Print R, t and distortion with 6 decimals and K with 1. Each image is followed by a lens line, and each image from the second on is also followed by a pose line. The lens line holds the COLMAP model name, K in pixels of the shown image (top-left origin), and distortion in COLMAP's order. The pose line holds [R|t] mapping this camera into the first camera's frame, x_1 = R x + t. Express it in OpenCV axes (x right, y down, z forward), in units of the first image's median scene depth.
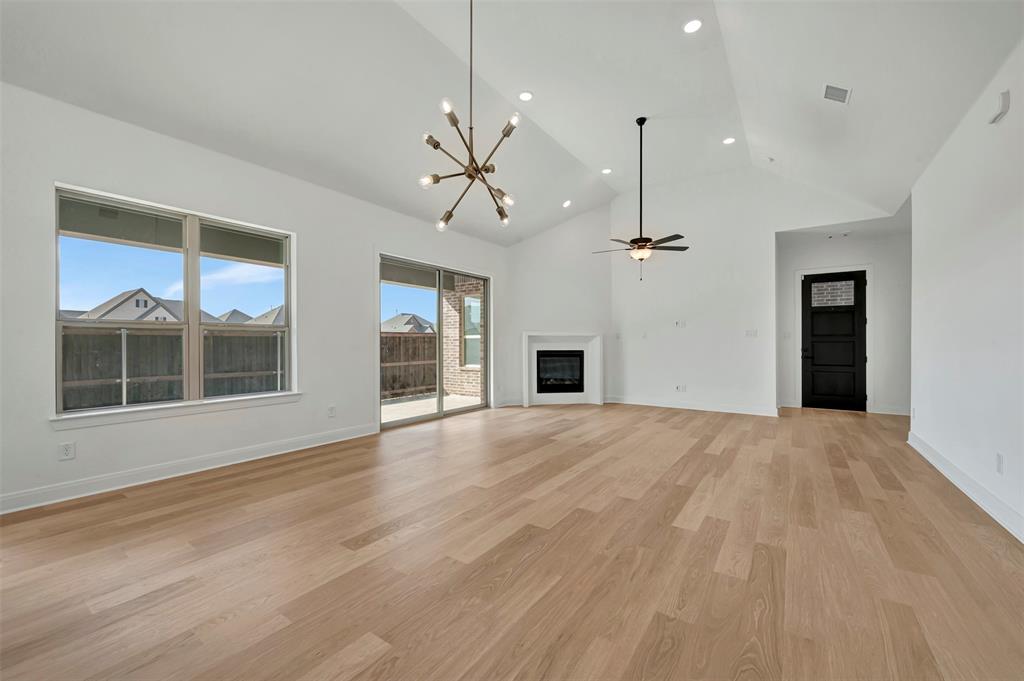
lens RADIAL K [[406.2, 0, 516.6], [0, 406.2, 342.3], [0, 0, 1]] dist [0.000178, 0.000135]
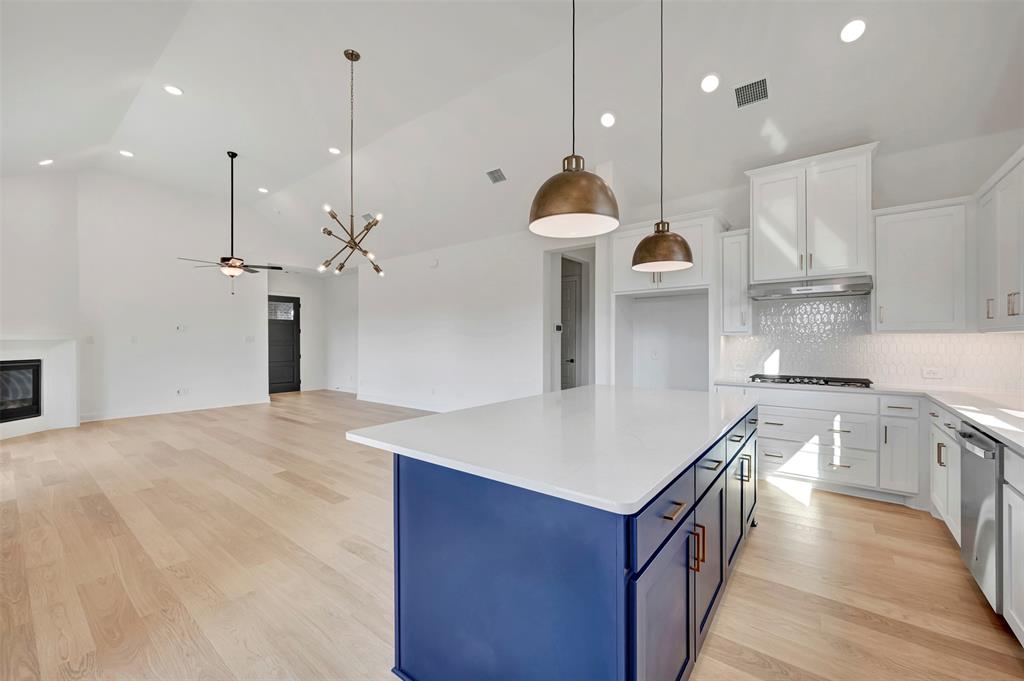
lens RADIAL K [[406.2, 0, 516.6], [0, 406.2, 342.3], [0, 0, 1]] dist [0.000178, 0.000135]
pose [[0.058956, -0.003457, 0.998255, -0.586964], [-0.003798, 0.999986, 0.003687, -0.019309], [-0.998253, -0.004009, 0.058942, 0.102621]]
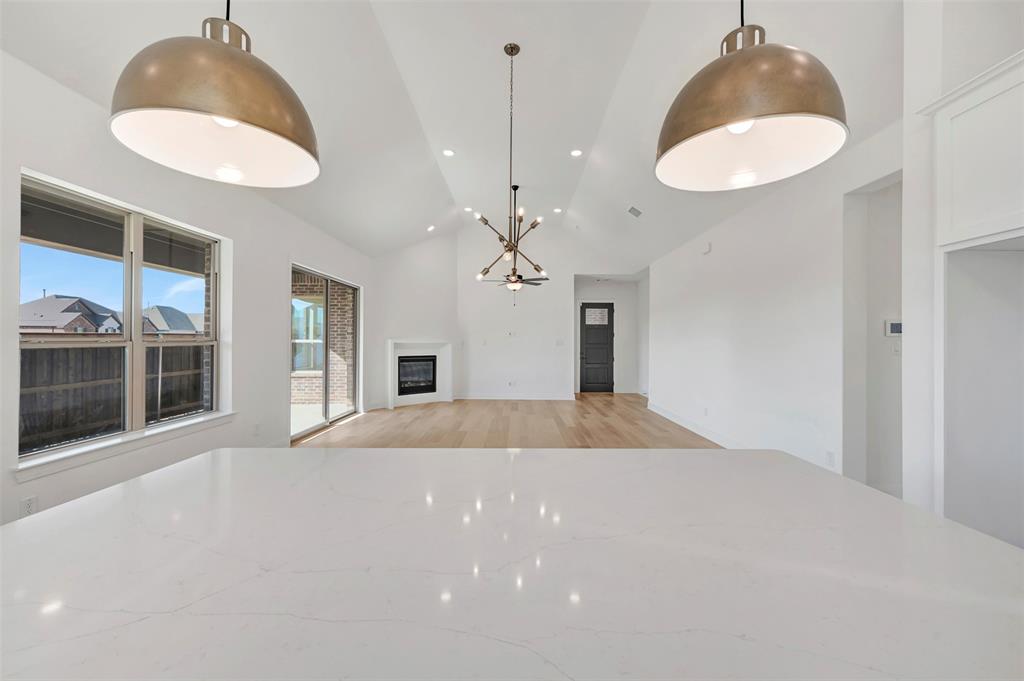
lens RADIAL K [[405.8, 0, 515.7], [0, 405.8, 338.1], [0, 0, 1]] dist [-0.000140, -0.000096]
pose [[0.824772, 0.010127, 0.565375, -0.334787], [-0.008980, 0.999948, -0.004811, -0.029019], [-0.565395, -0.001109, 0.824820, -0.081630]]
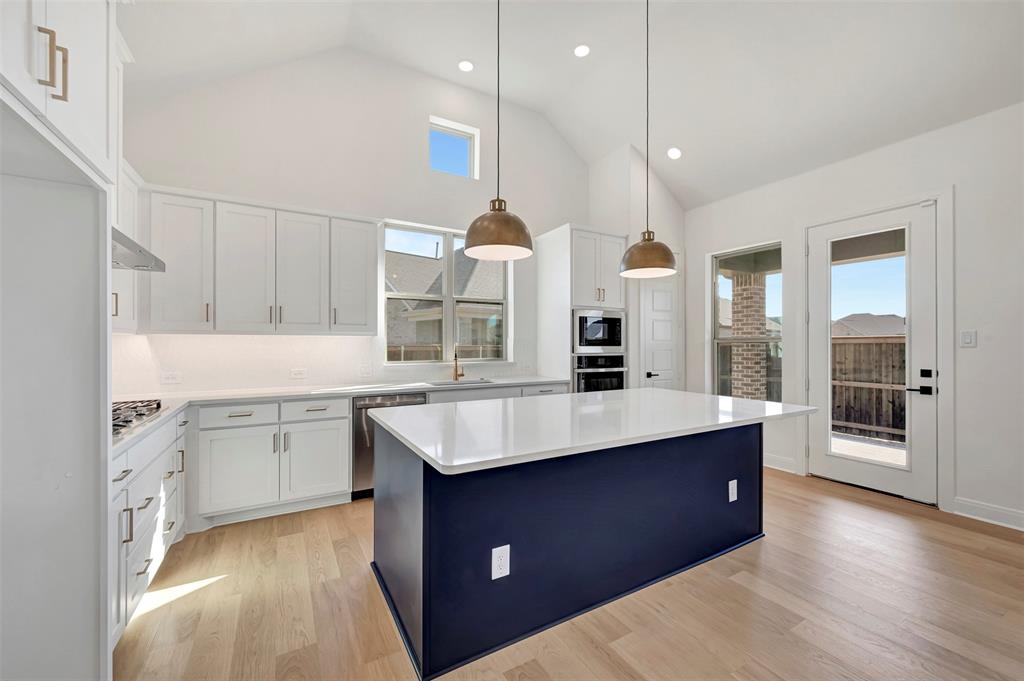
lens RADIAL K [[405.1, 0, 516.2], [0, 405.1, 342.9], [0, 0, 1]] dist [0.001223, -0.000085]
pose [[-0.428698, -0.002189, -0.903445, 0.084391], [0.003959, 0.999983, -0.004302, -0.017606], [0.903439, -0.005421, -0.428682, 0.136436]]
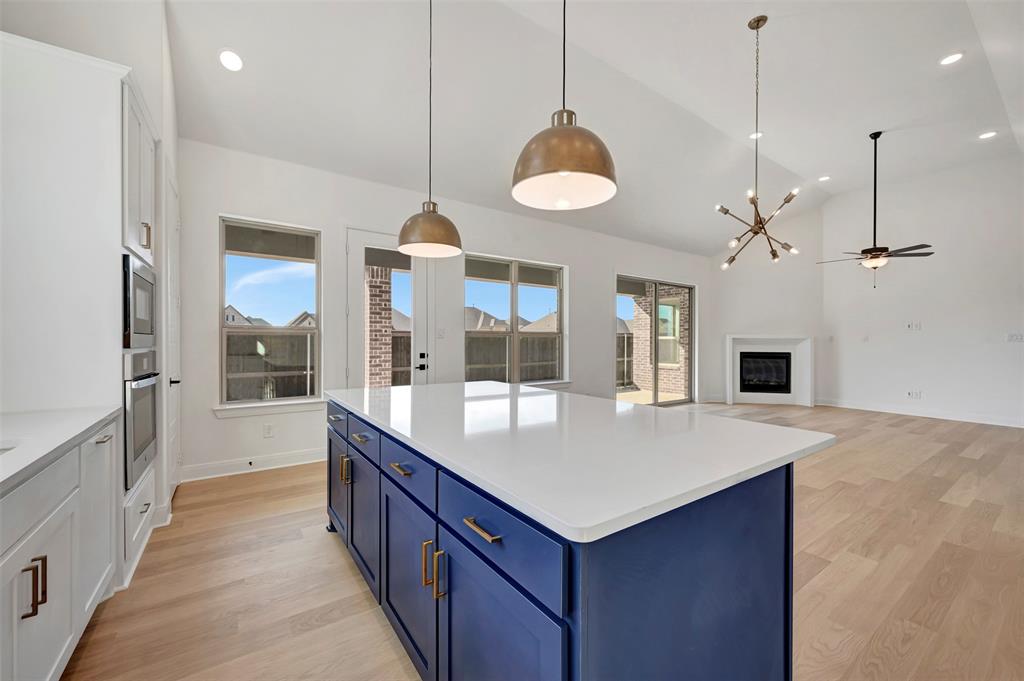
lens RADIAL K [[403.7, 0, 514.5], [0, 403.7, 339.2], [0, 0, 1]] dist [-0.000216, 0.000153]
pose [[0.936579, 0.005583, -0.350413, -0.146570], [-0.005339, 0.999984, 0.001661, -0.013001], [0.350417, 0.000315, 0.936594, -0.220444]]
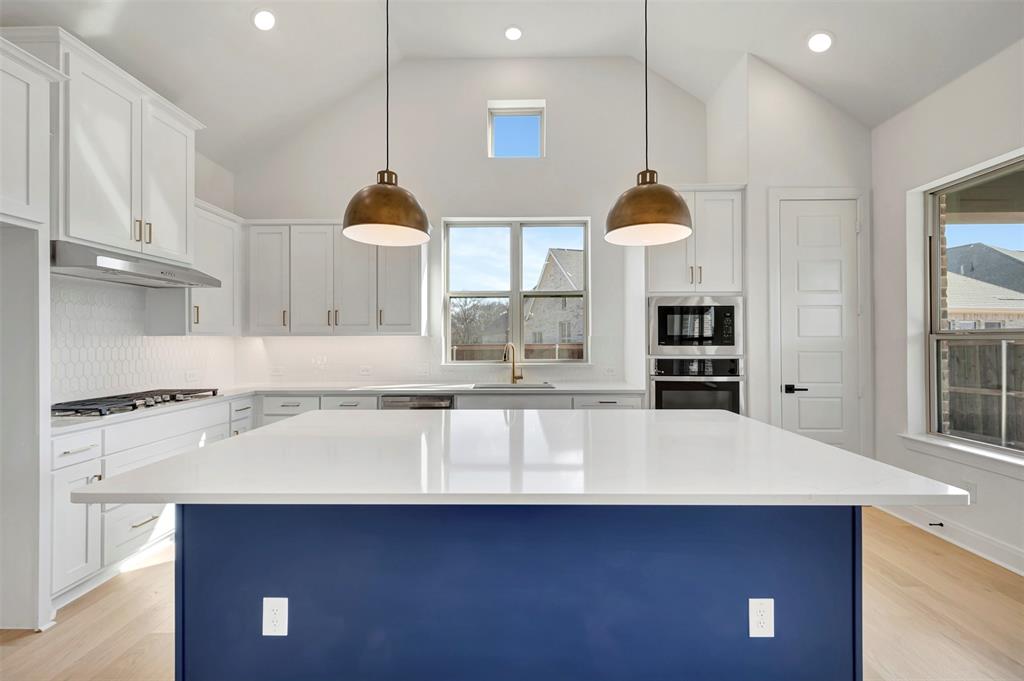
lens RADIAL K [[405.8, 0, 515.7], [0, 405.8, 338.1], [0, 0, 1]] dist [-0.000140, -0.000096]
pose [[-0.831251, -0.000607, -0.555897, -0.118950], [0.006616, 0.999918, -0.010985, -0.019675], [0.555858, -0.012809, -0.831179, 0.253712]]
